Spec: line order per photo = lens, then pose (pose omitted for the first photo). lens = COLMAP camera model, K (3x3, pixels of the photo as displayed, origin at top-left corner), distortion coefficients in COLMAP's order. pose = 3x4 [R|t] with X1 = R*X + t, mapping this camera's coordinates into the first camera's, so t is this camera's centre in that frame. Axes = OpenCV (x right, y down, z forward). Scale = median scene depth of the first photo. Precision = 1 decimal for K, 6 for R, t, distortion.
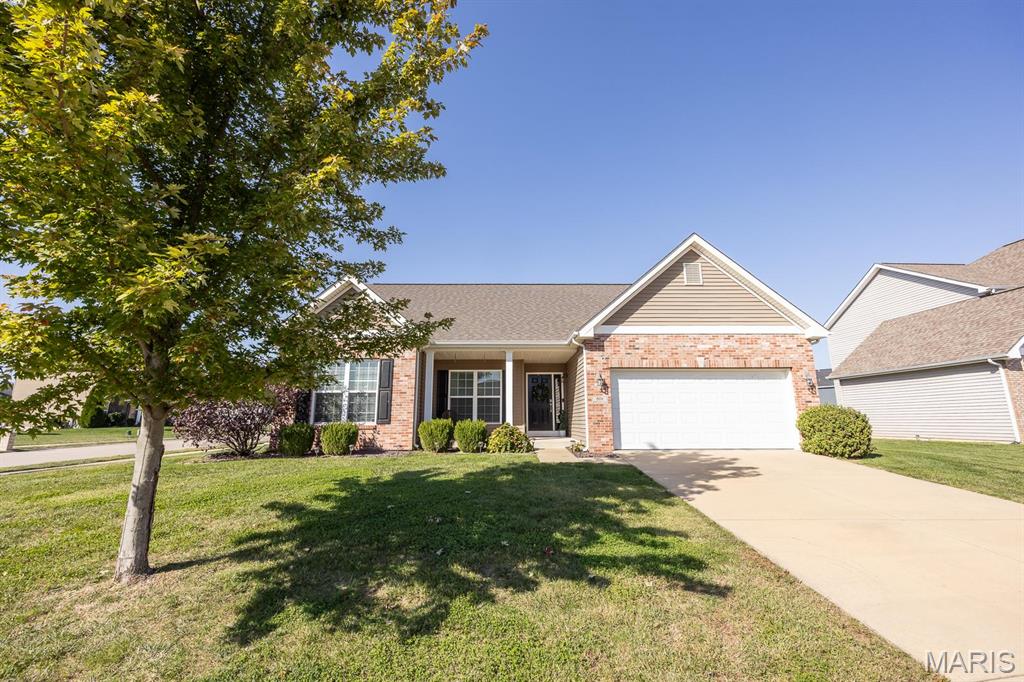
lens RADIAL K [[405.0, 0, 497.8], [0, 405.0, 342.4], [0, 0, 1]] dist [-0.000971, -0.000126]
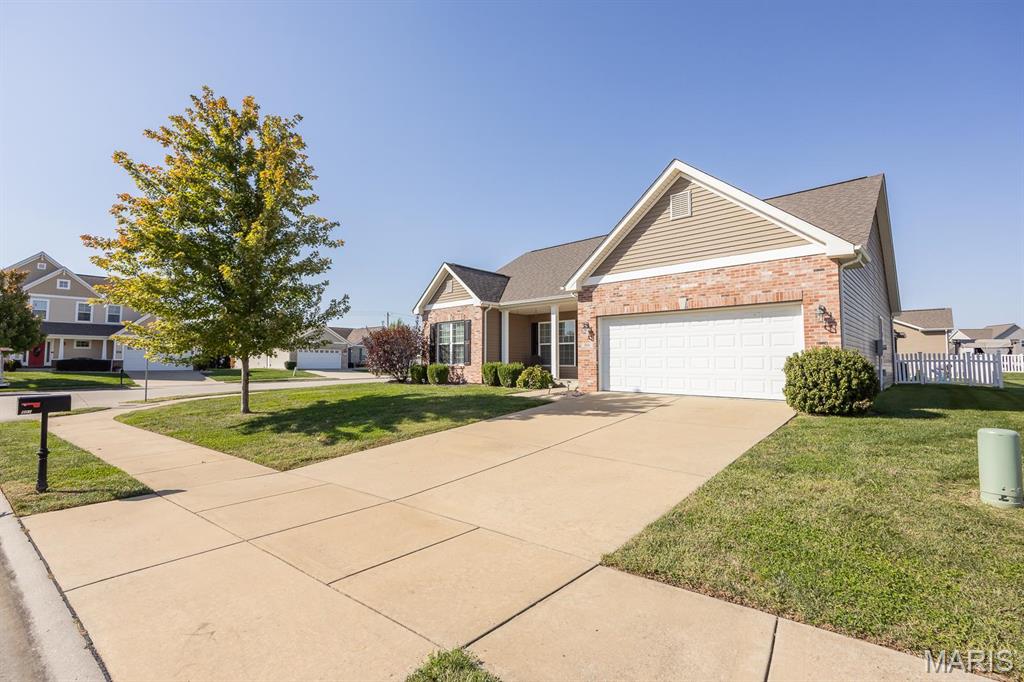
lens RADIAL K [[405.0, 0, 497.8], [0, 405.0, 342.4], [0, 0, 1]] dist [-0.000971, -0.000126]
pose [[0.736684, -0.026743, -0.675708, 0.802701], [0.121757, 0.988133, 0.093636, -0.001728], [0.665186, -0.151253, 0.731198, 0.025094]]
